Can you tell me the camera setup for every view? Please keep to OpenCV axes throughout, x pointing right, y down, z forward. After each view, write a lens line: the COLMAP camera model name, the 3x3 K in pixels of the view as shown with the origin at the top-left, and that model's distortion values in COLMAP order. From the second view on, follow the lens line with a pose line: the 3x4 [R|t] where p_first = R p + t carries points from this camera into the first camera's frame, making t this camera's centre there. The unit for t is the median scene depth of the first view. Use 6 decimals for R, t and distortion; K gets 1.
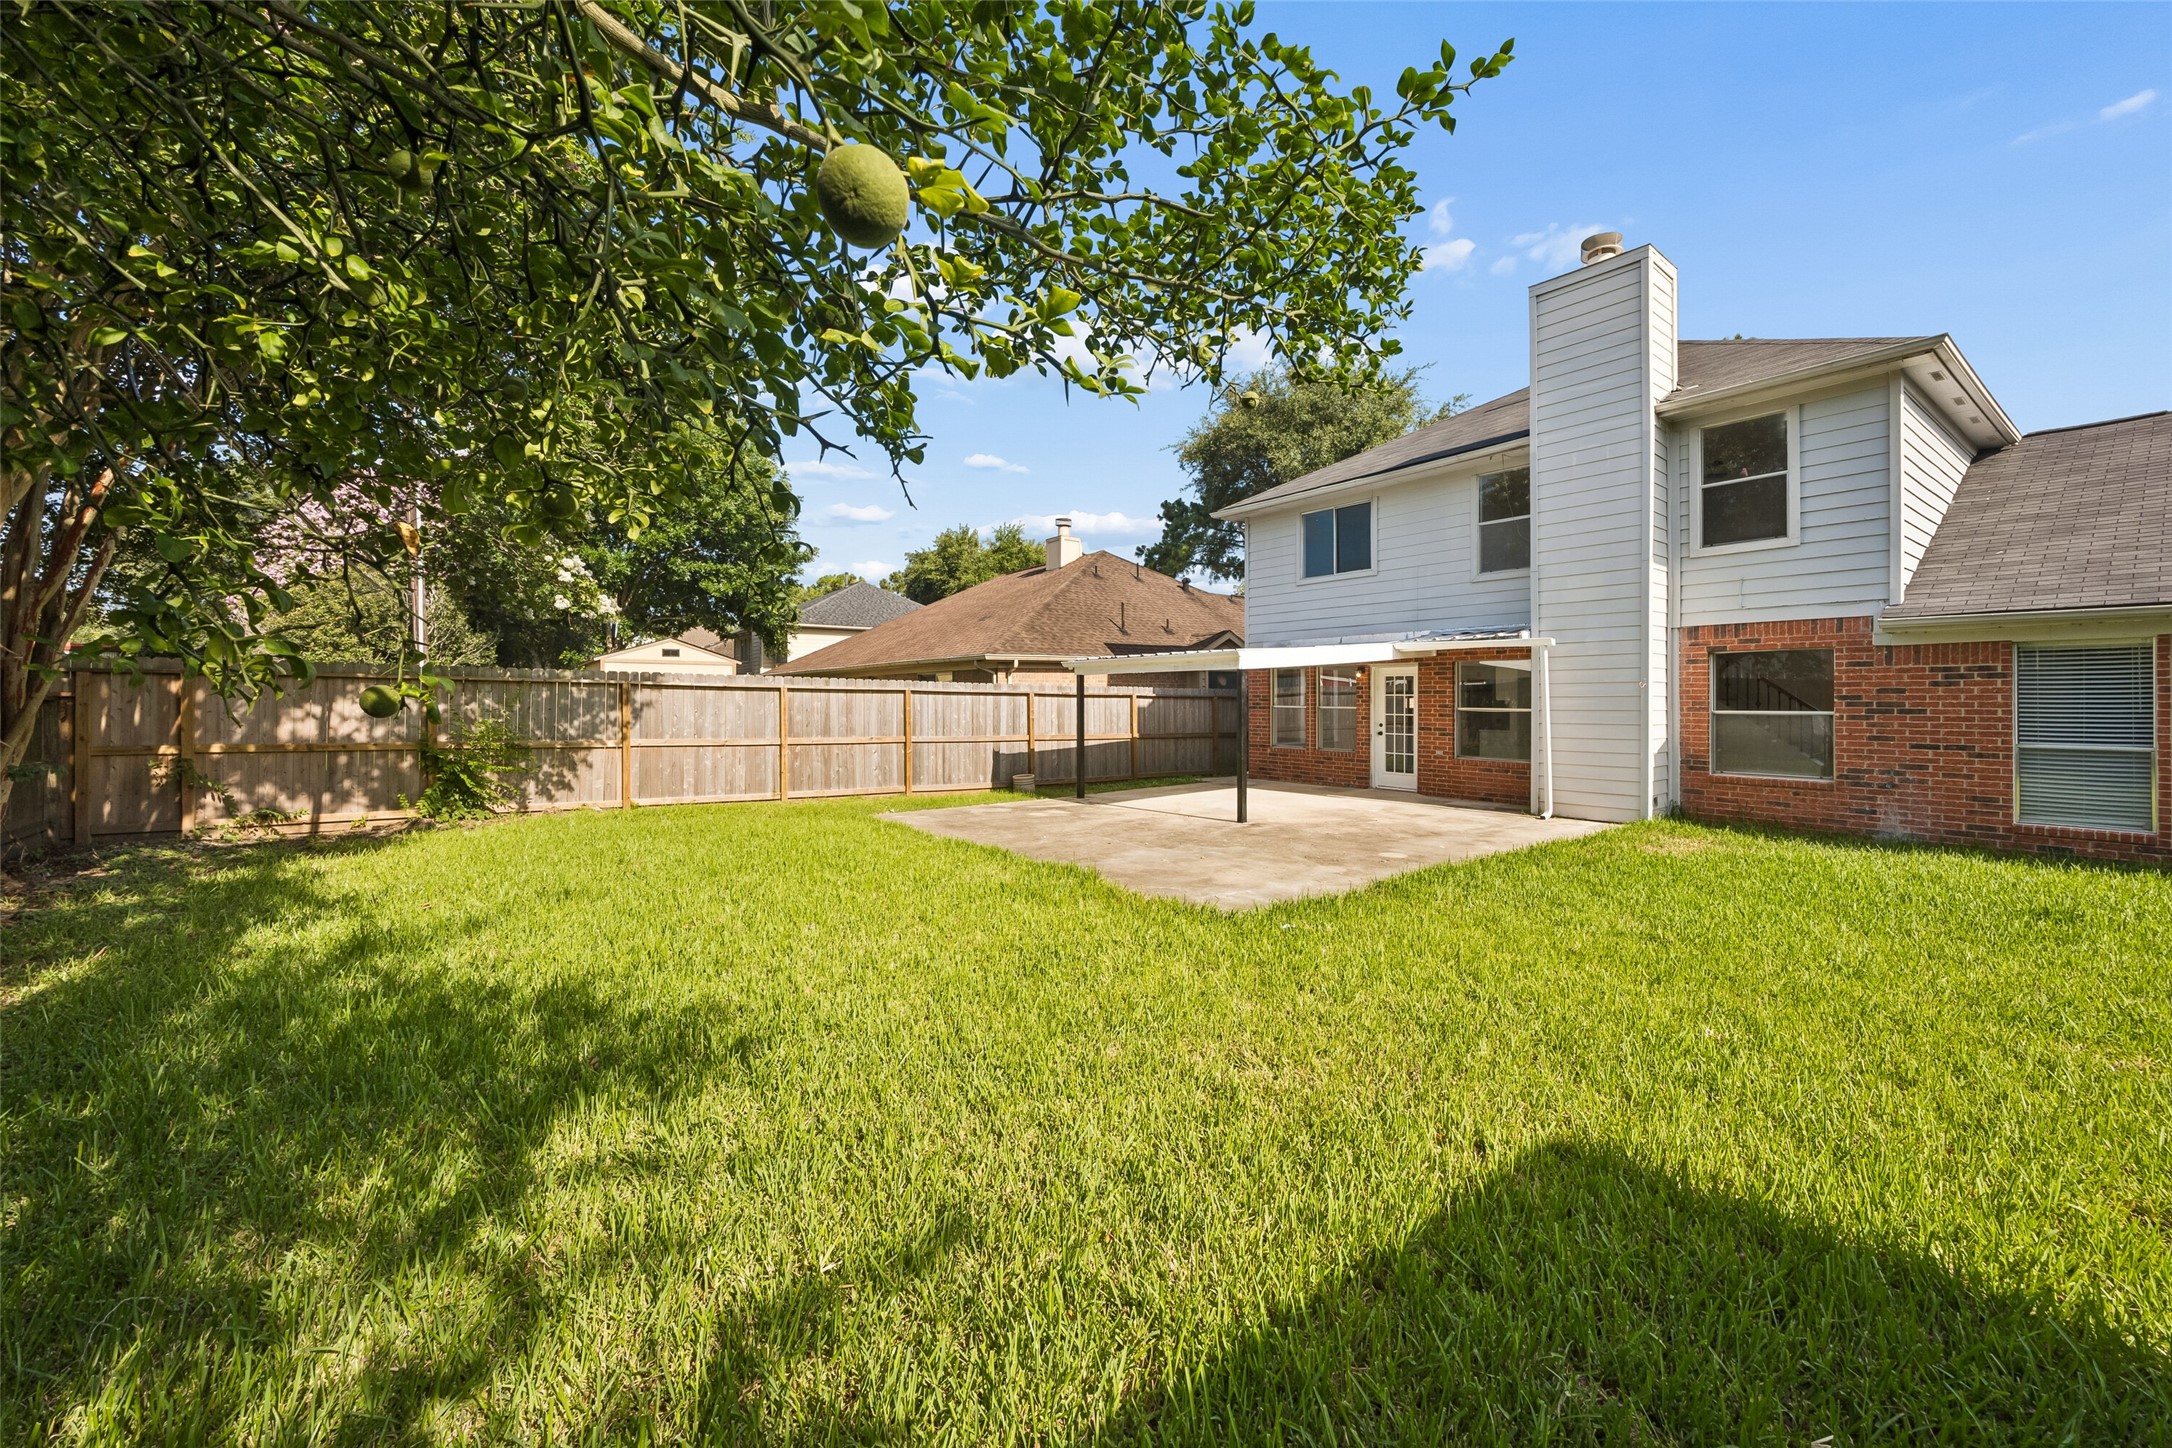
lens RADIAL K [[831.0, 0, 1086.2], [0, 831.0, 705.4], [0, 0, 1]] dist [-0.003937, 0.000255]
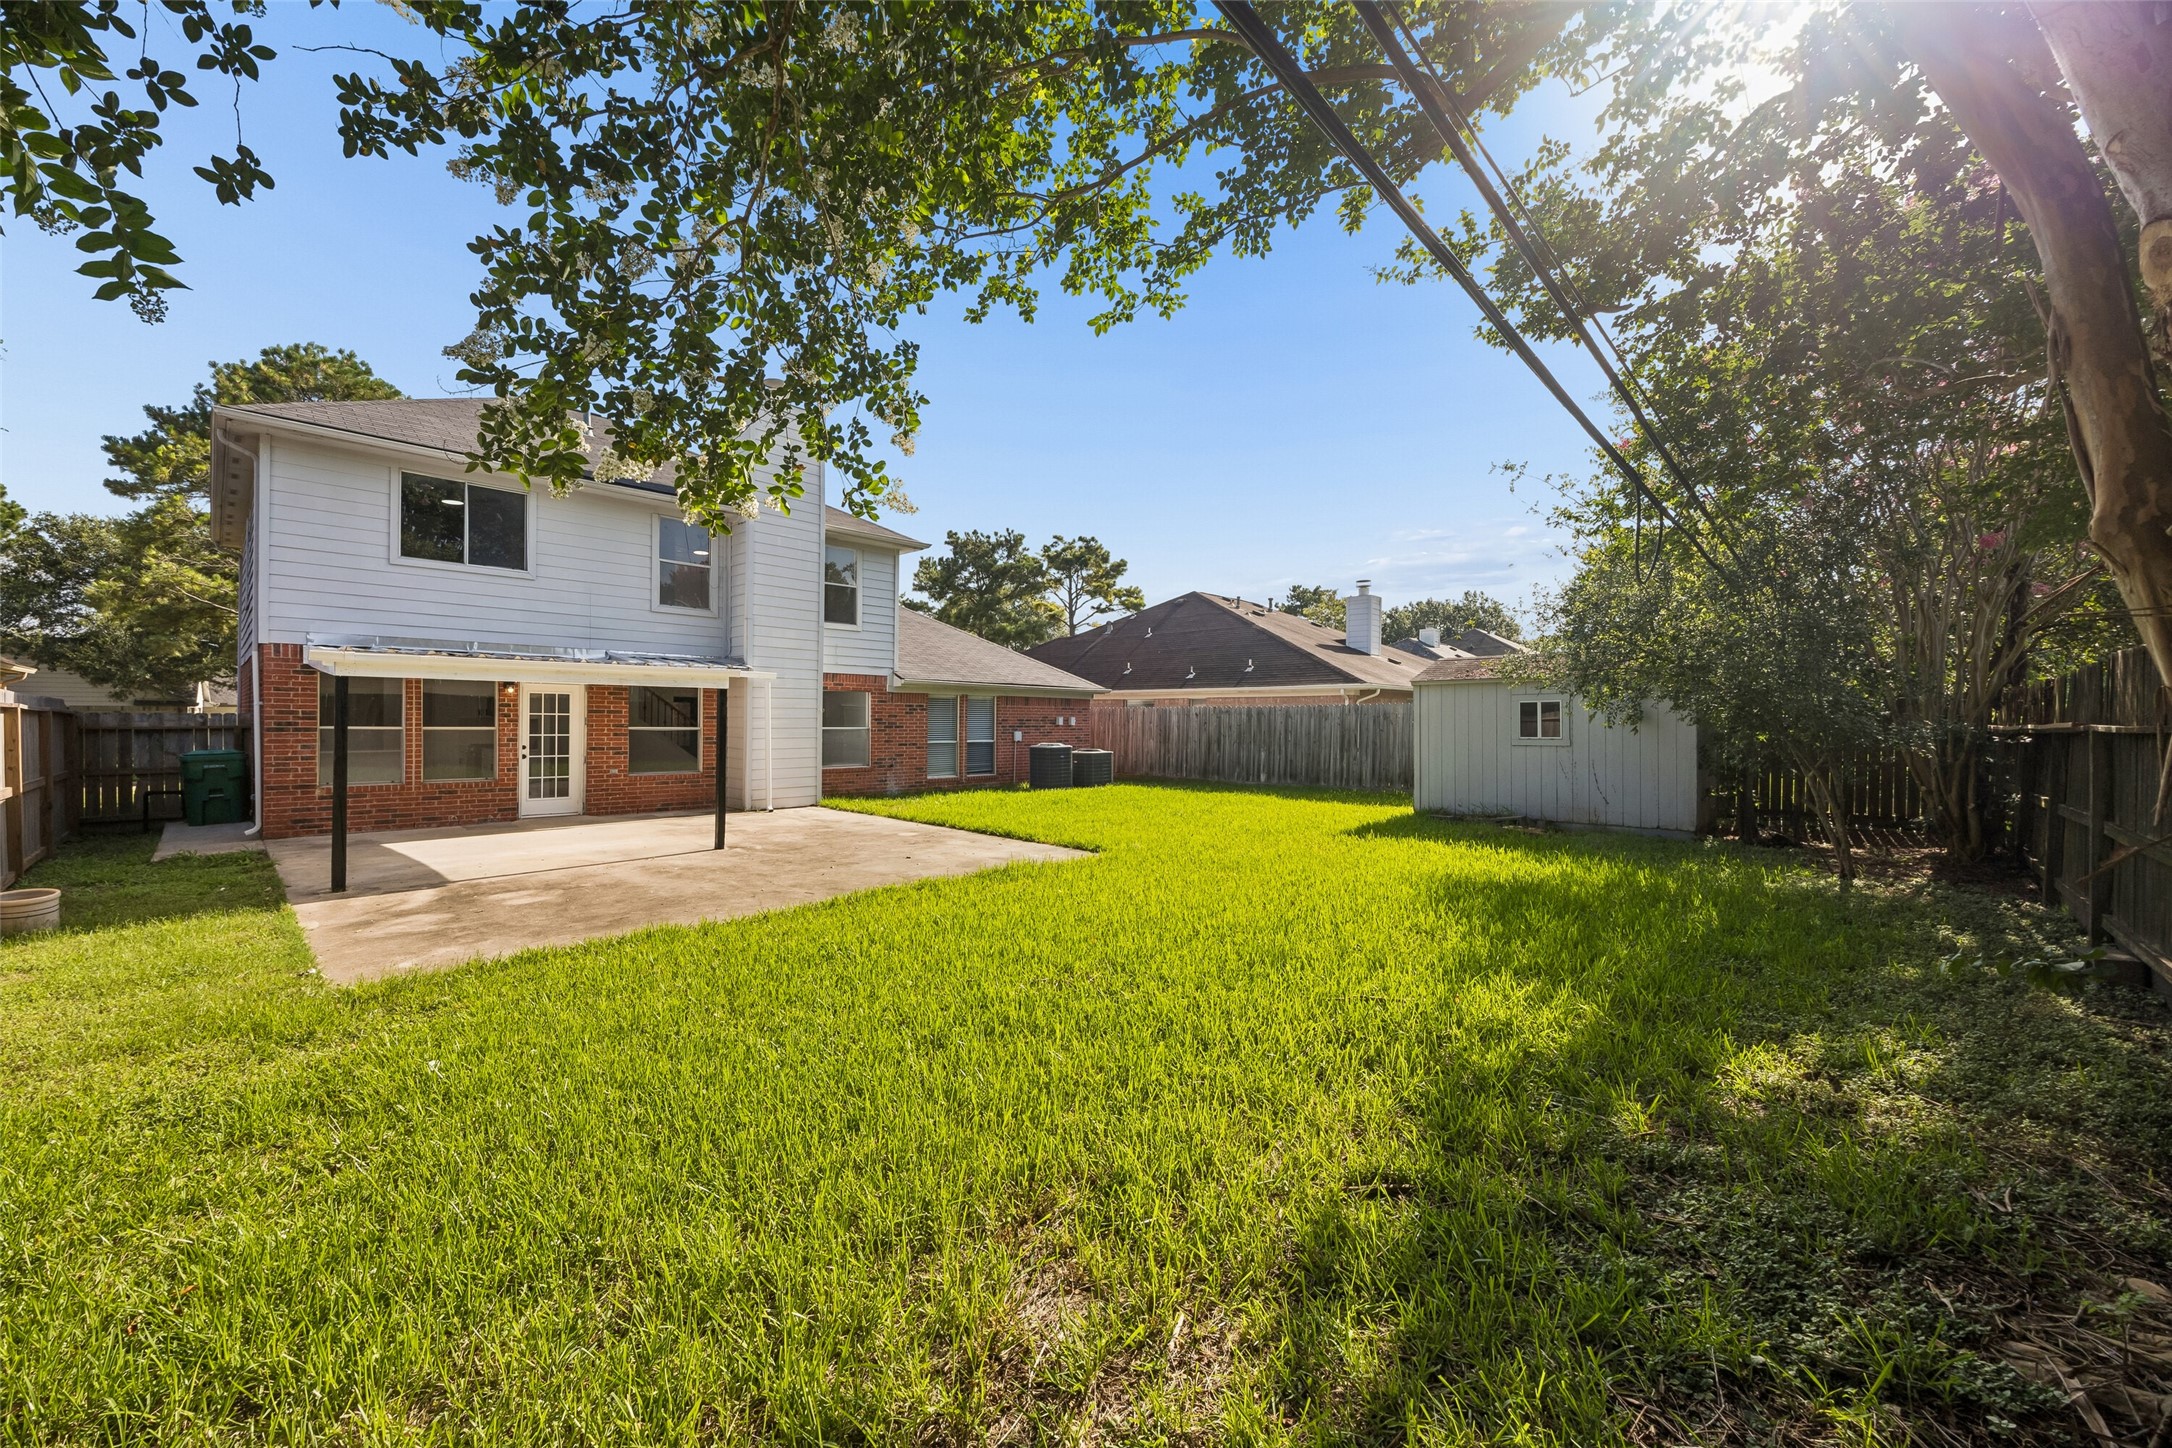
lens RADIAL K [[831.0, 0, 1089.2], [0, 831.0, 721.3], [0, 0, 1]] dist [-0.003937, 0.000255]
pose [[-0.192531, -0.005057, 0.981278, -0.721297], [-0.000798, 0.999987, 0.004996, -0.010189], [-0.981291, 0.000179, -0.192532, 0.655913]]
